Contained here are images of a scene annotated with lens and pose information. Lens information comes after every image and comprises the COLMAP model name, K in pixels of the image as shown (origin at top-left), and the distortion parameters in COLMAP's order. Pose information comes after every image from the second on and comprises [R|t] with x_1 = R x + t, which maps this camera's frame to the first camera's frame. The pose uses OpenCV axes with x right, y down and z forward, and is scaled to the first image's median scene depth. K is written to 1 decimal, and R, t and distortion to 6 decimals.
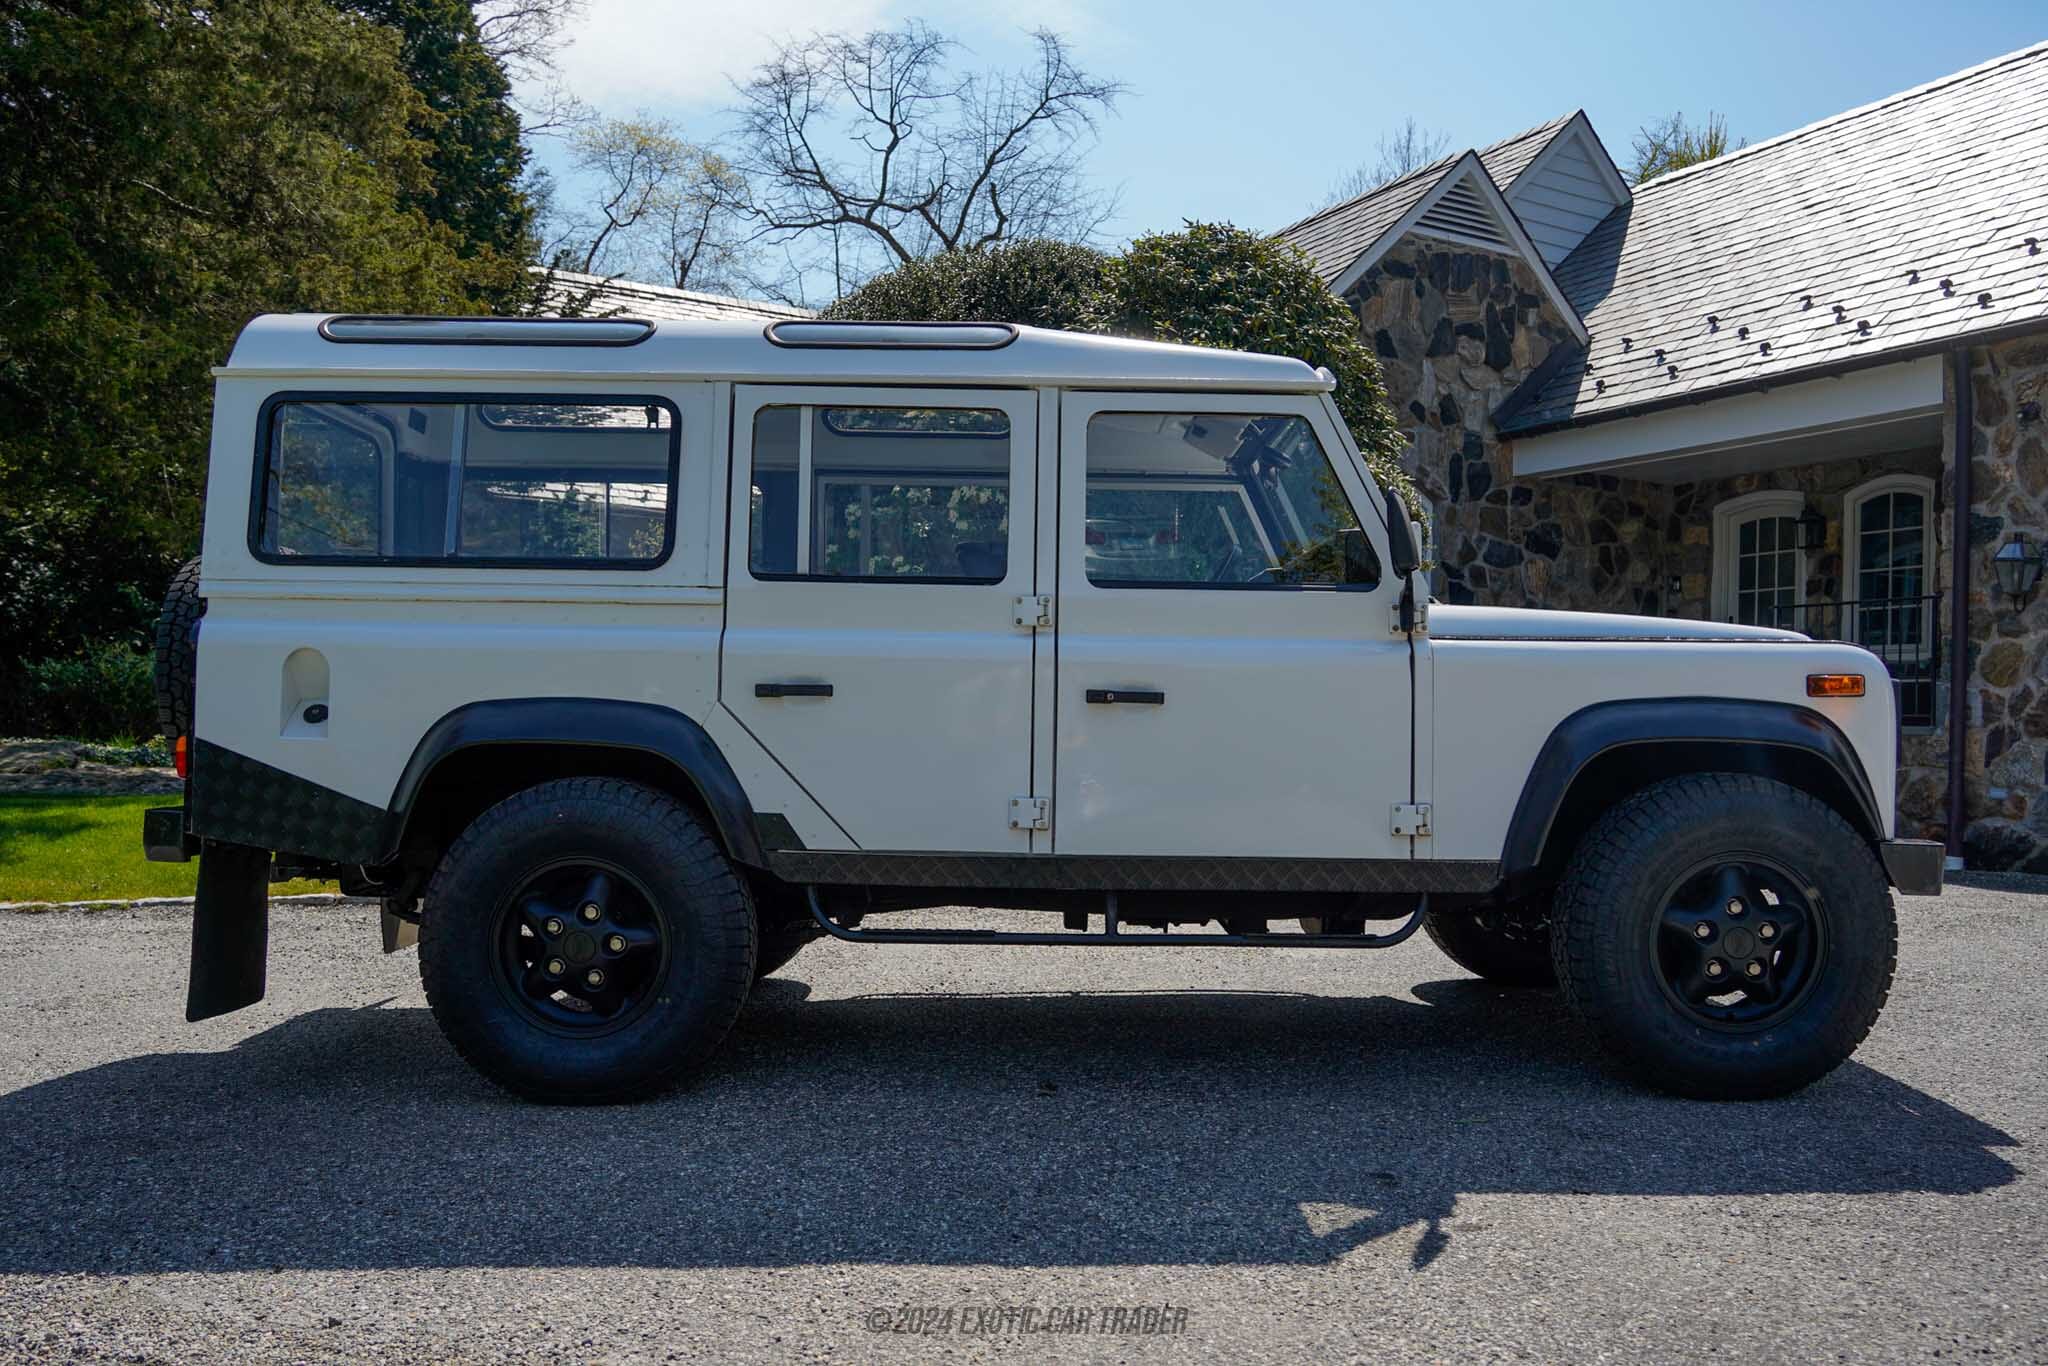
lens RADIAL K [[1655.1, 0, 1024.0], [0, 1655.1, 683.0], [0, 0, 1]] dist [-0.059890, 0.057893]
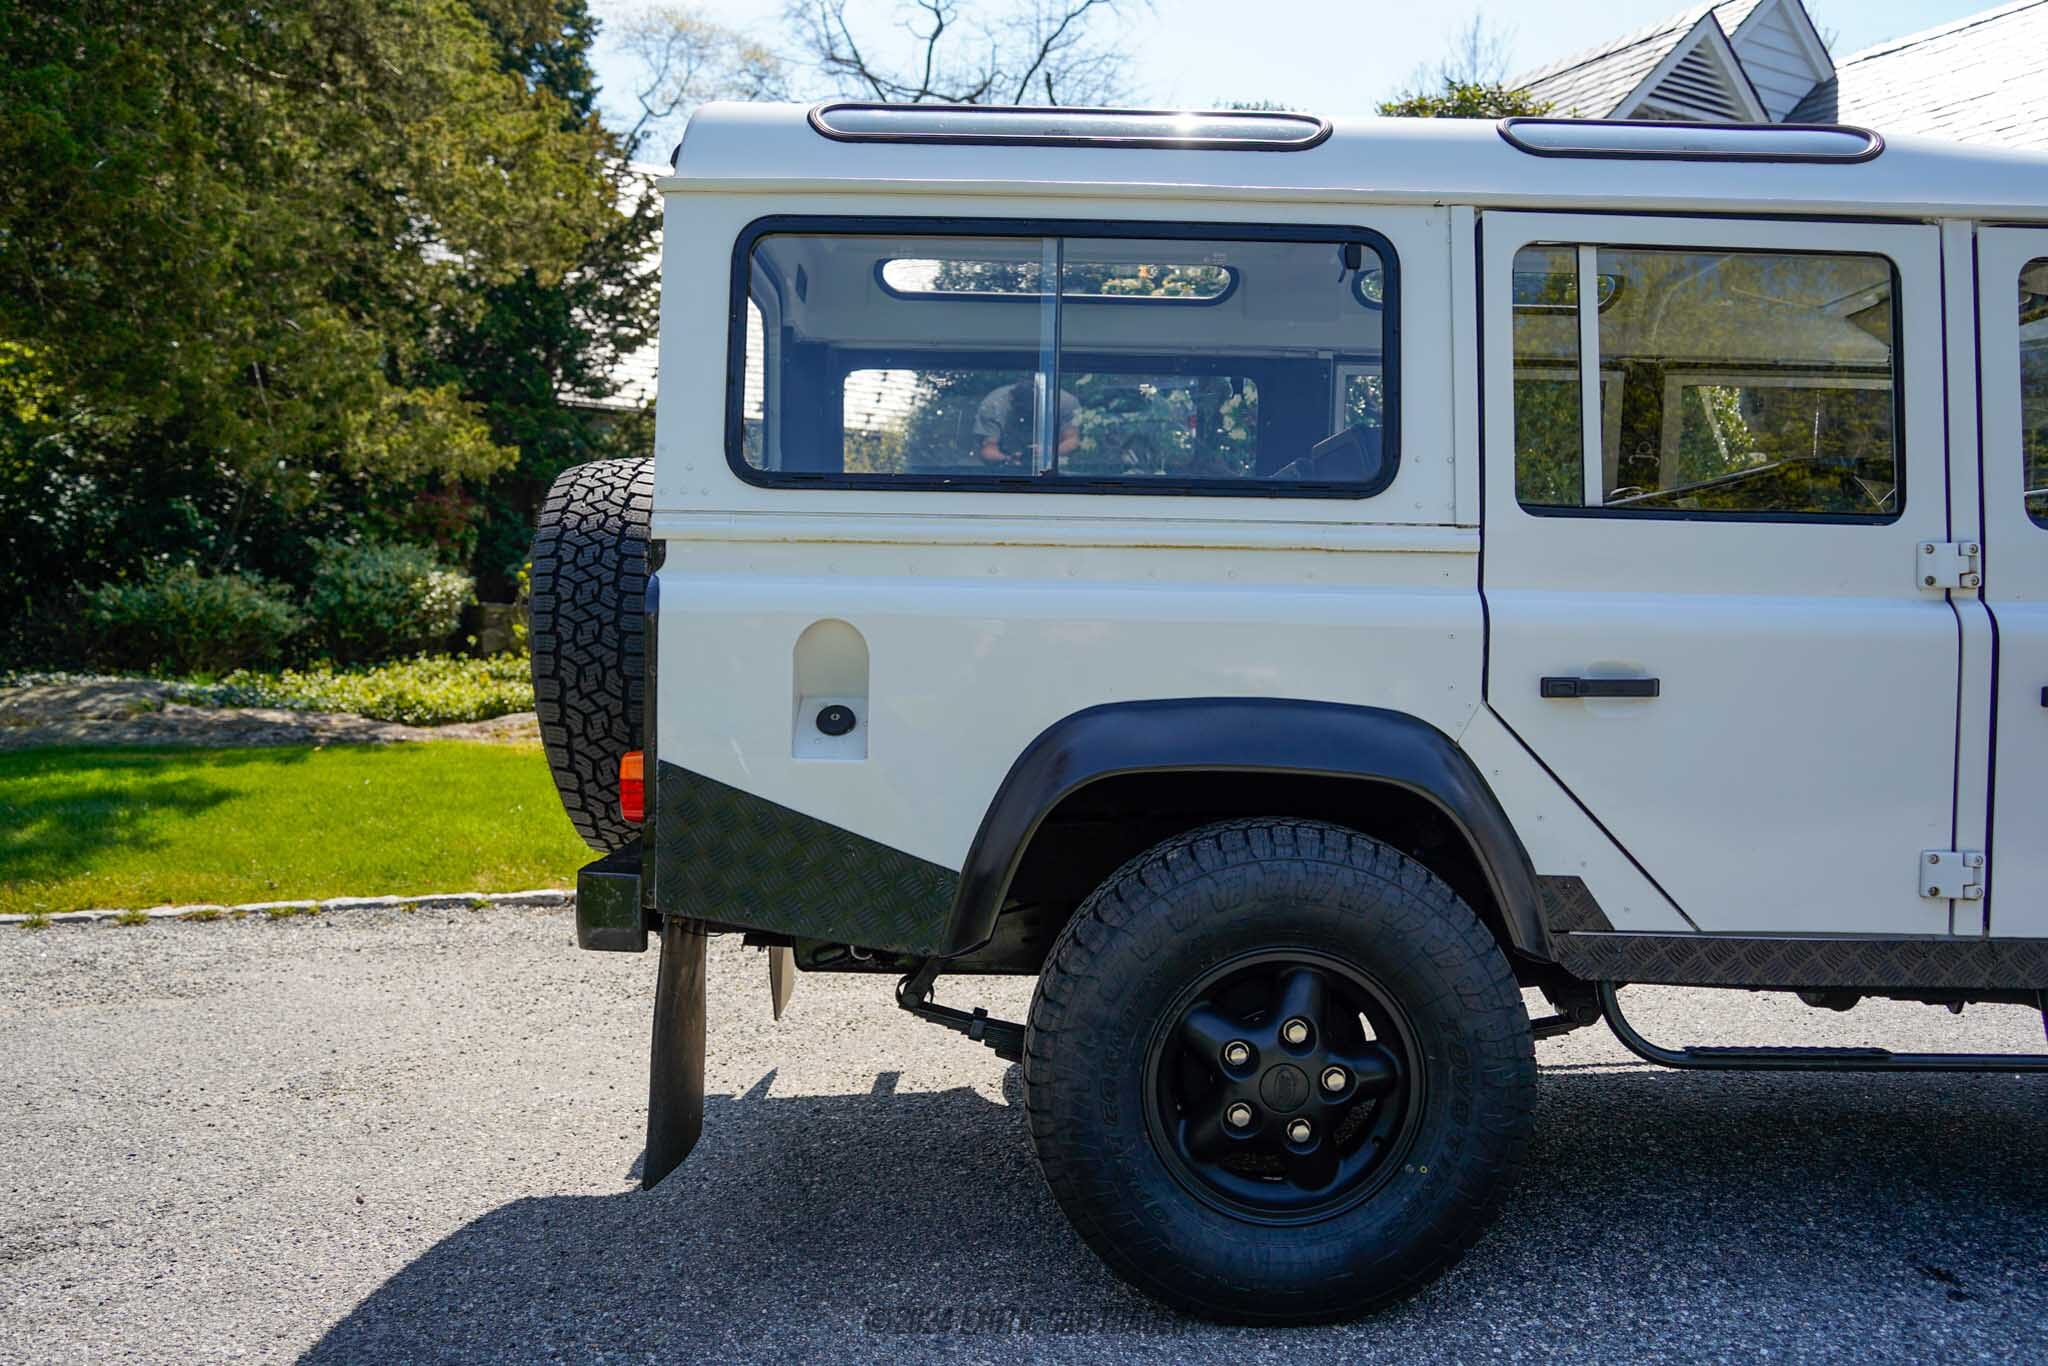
lens RADIAL K [[1661.5, 0, 1025.8], [0, 1661.5, 689.0], [0, 0, 1]] dist [-0.049828, 0.040349]
pose [[0.999992, 0.000930, 0.003781, -0.136650], [-0.001139, 0.998438, 0.055861, -0.011465], [-0.003723, -0.055865, 0.998431, 0.132401]]
